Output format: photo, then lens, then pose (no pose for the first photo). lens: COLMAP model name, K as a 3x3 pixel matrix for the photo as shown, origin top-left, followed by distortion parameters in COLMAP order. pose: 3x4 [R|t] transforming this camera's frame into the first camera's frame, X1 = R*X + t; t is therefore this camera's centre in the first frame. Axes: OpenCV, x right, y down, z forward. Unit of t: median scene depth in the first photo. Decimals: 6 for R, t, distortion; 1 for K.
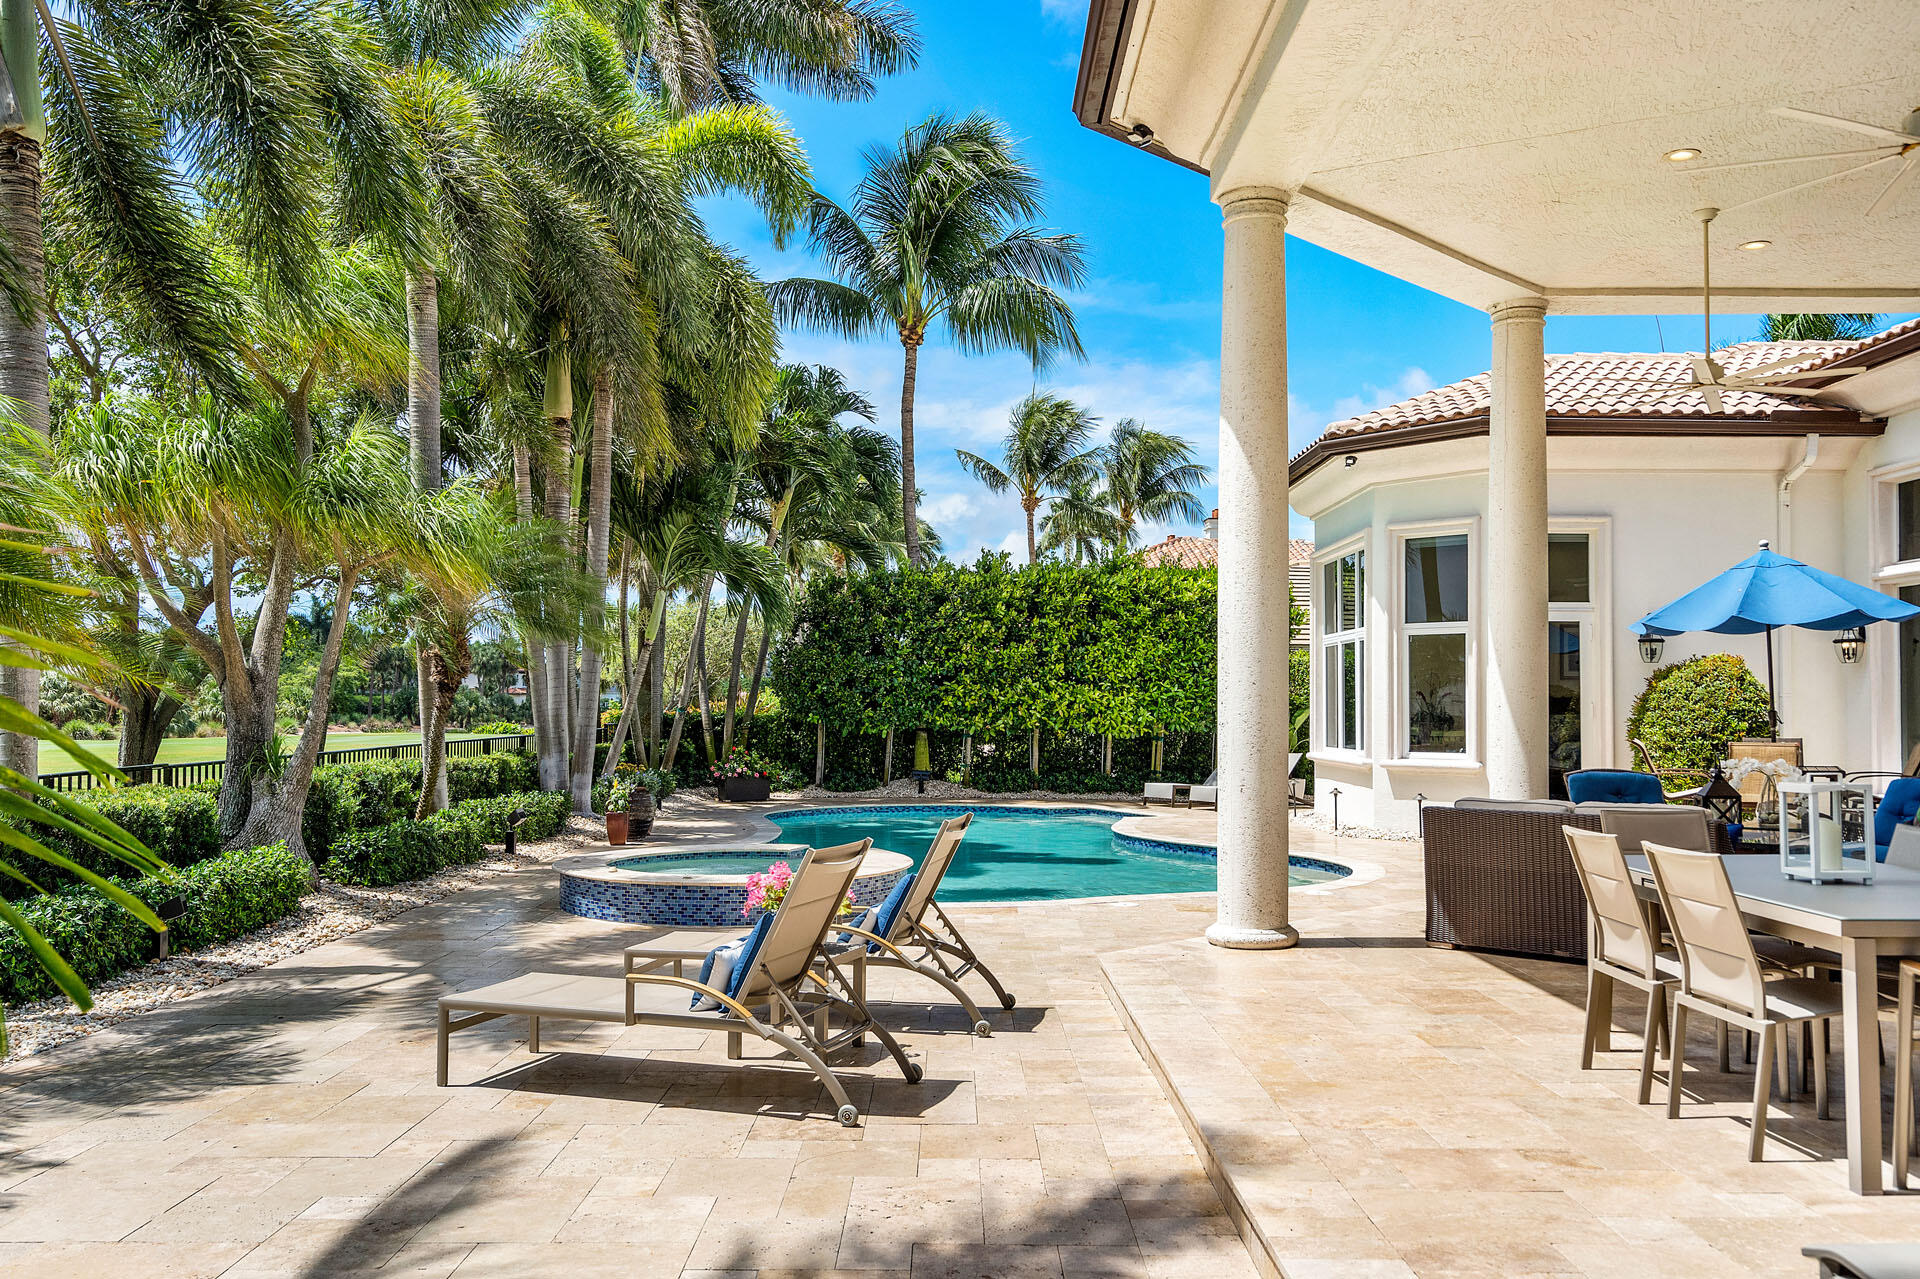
lens RADIAL K [[1421.1, 0, 961.3], [0, 1421.1, 637.3], [0, 0, 1]] dist [-0.001772, 0.002079]
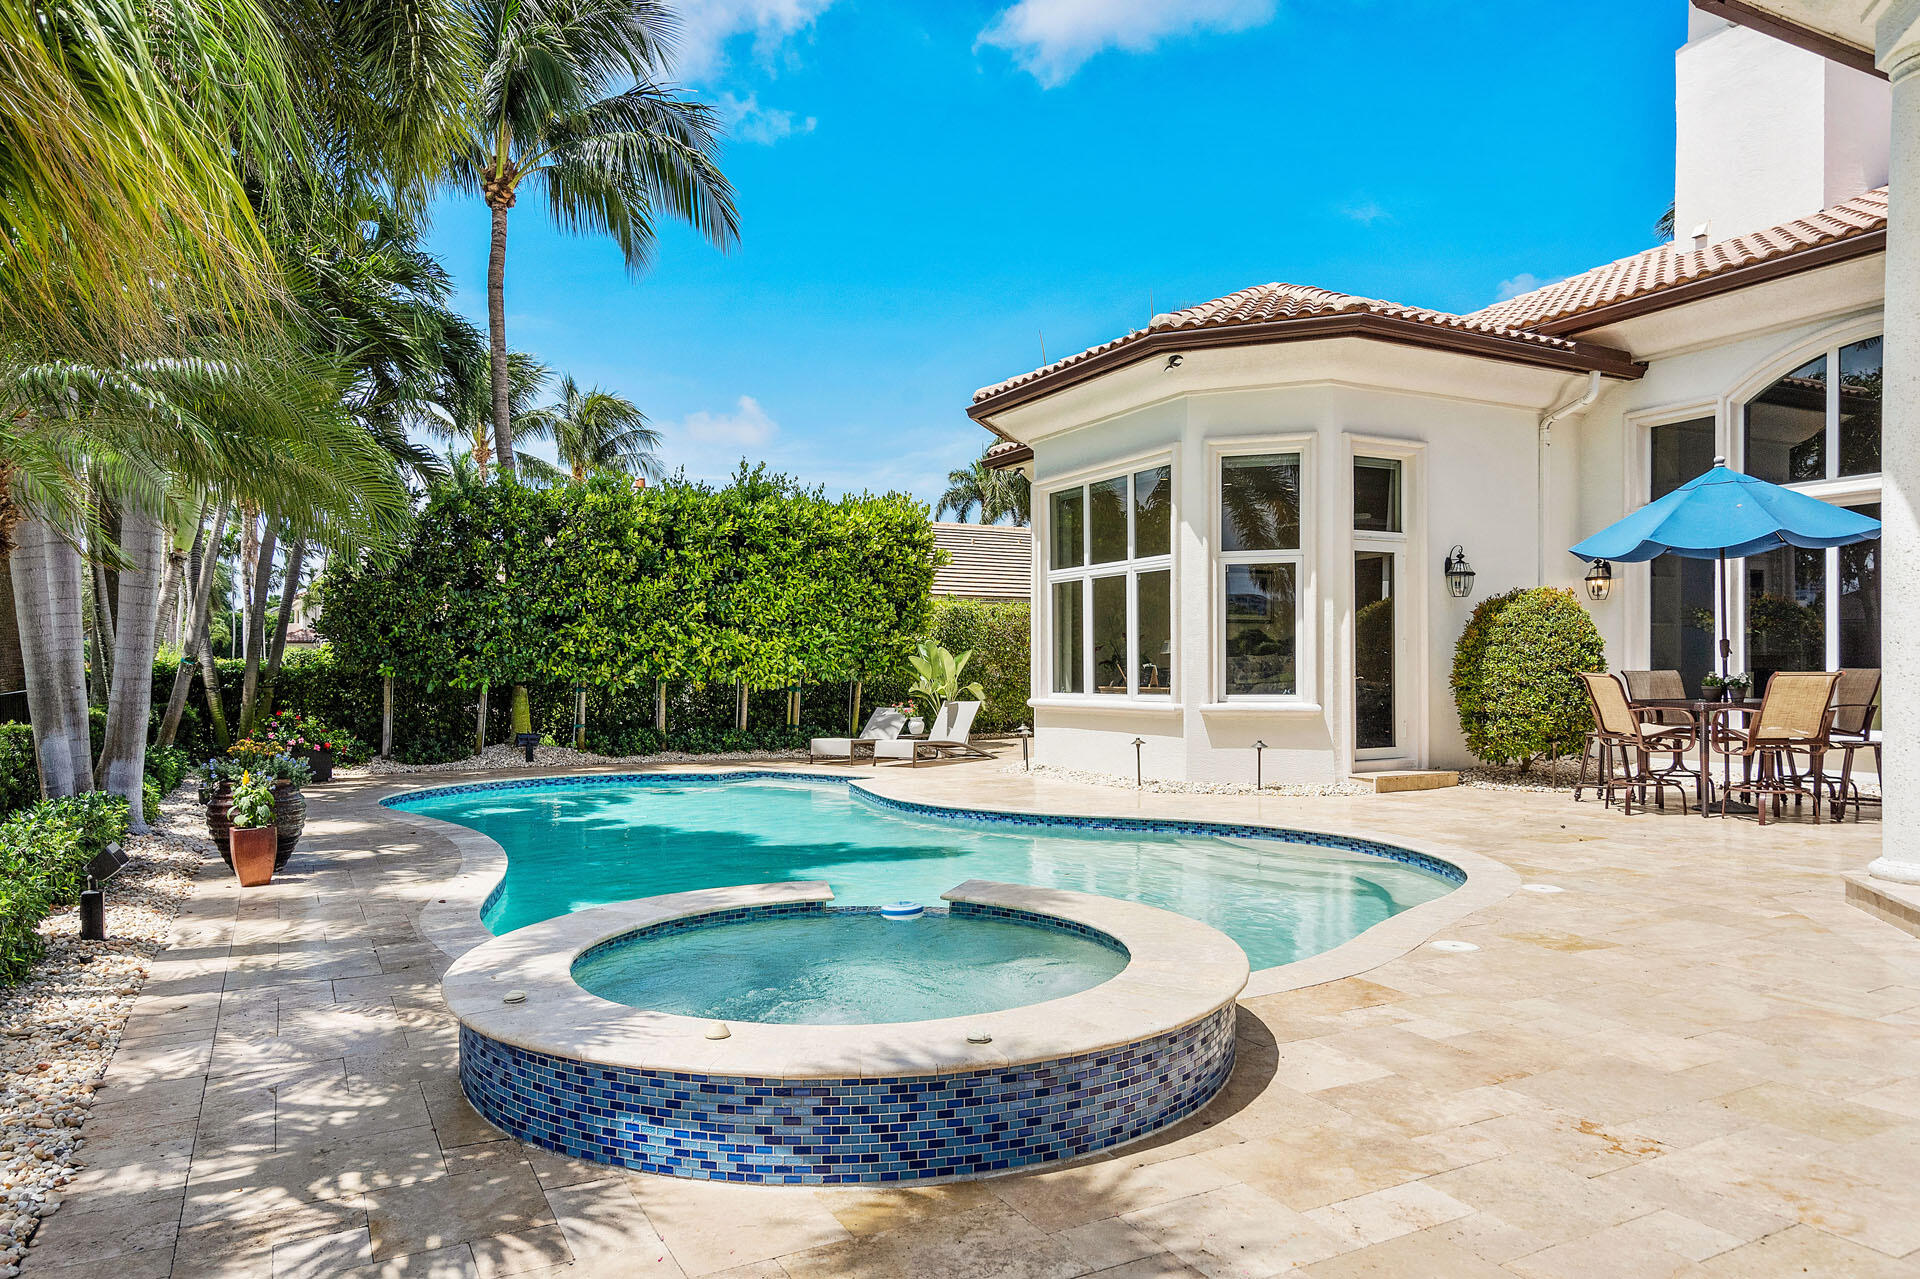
lens RADIAL K [[1241.4, 0, 963.0], [0, 1241.4, 653.4], [0, 0, 1]] dist [0.005122, -0.000053]
pose [[0.891687, -0.005223, 0.452622, -0.129588], [-0.012464, 0.999271, 0.036087, 0.019830], [-0.452481, -0.037820, 0.890972, 0.263197]]
